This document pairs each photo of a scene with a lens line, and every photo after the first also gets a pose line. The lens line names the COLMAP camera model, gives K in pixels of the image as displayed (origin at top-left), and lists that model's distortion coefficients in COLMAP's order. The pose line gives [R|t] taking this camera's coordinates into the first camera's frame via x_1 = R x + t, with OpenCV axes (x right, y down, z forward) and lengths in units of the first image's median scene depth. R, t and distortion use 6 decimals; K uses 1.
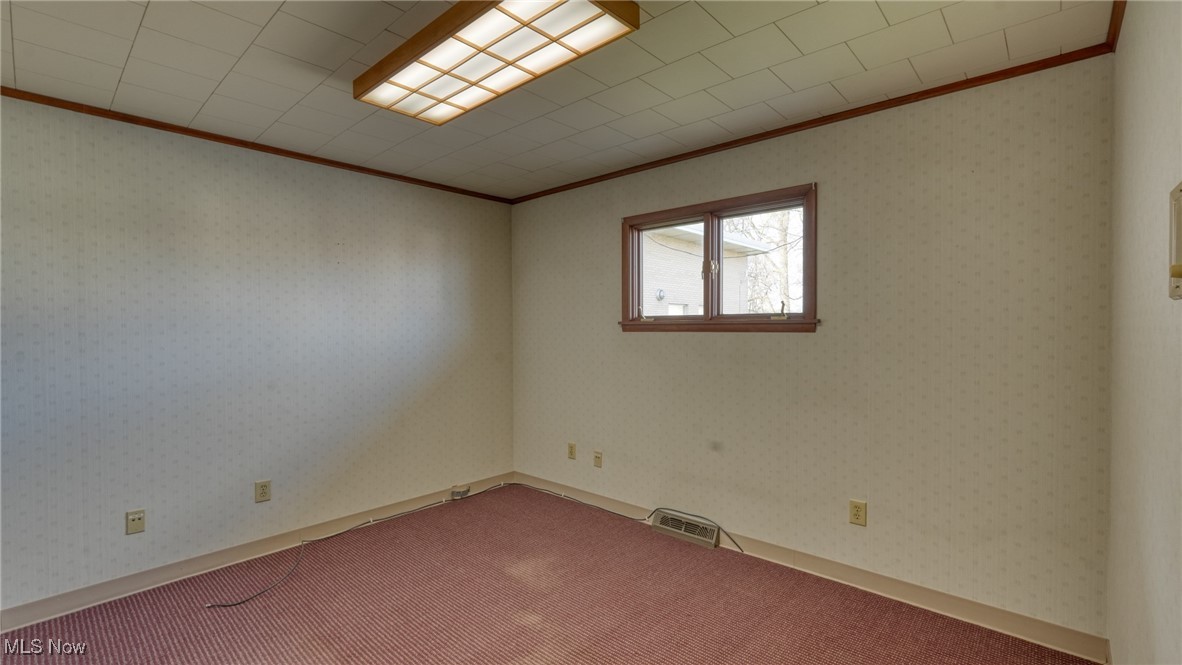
lens RADIAL K [[515.6, 0, 594.5], [0, 515.6, 327.8], [0, 0, 1]] dist [-0.000518, 0.000449]
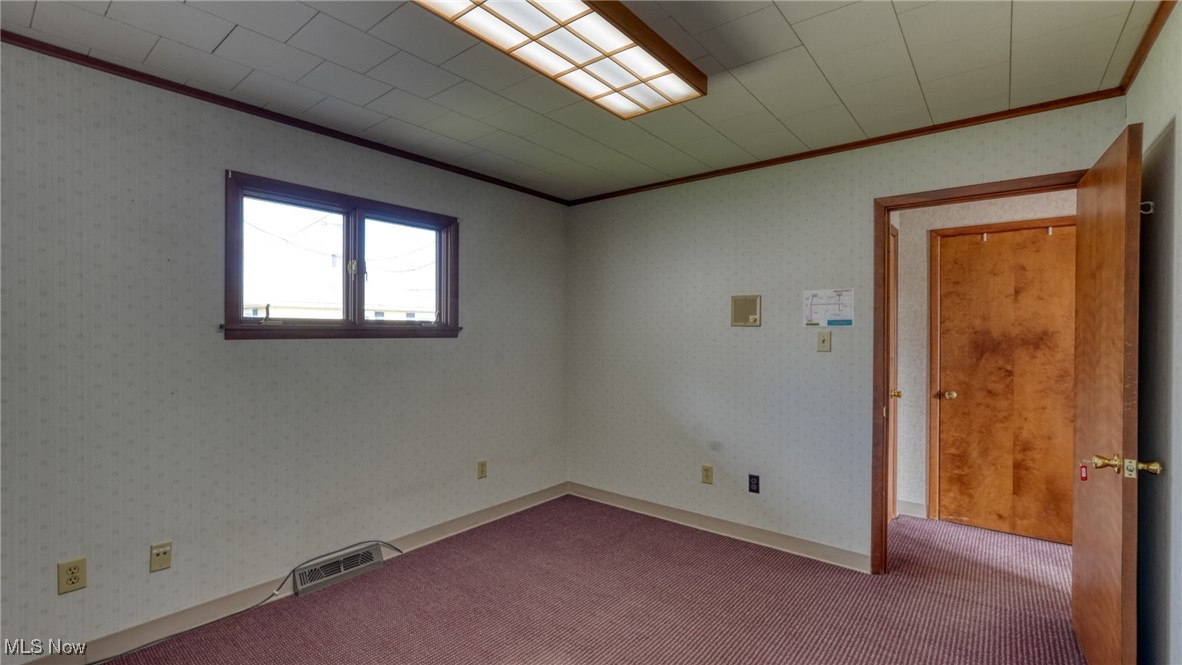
lens RADIAL K [[515.6, 0, 594.8], [0, 515.6, 333.2], [0, 0, 1]] dist [-0.000518, 0.000449]
pose [[-0.044478, 0.001971, 0.999008, -0.709725], [0.000900, 0.999998, -0.001933, 0.000850], [-0.999010, 0.000814, -0.044480, 0.623446]]
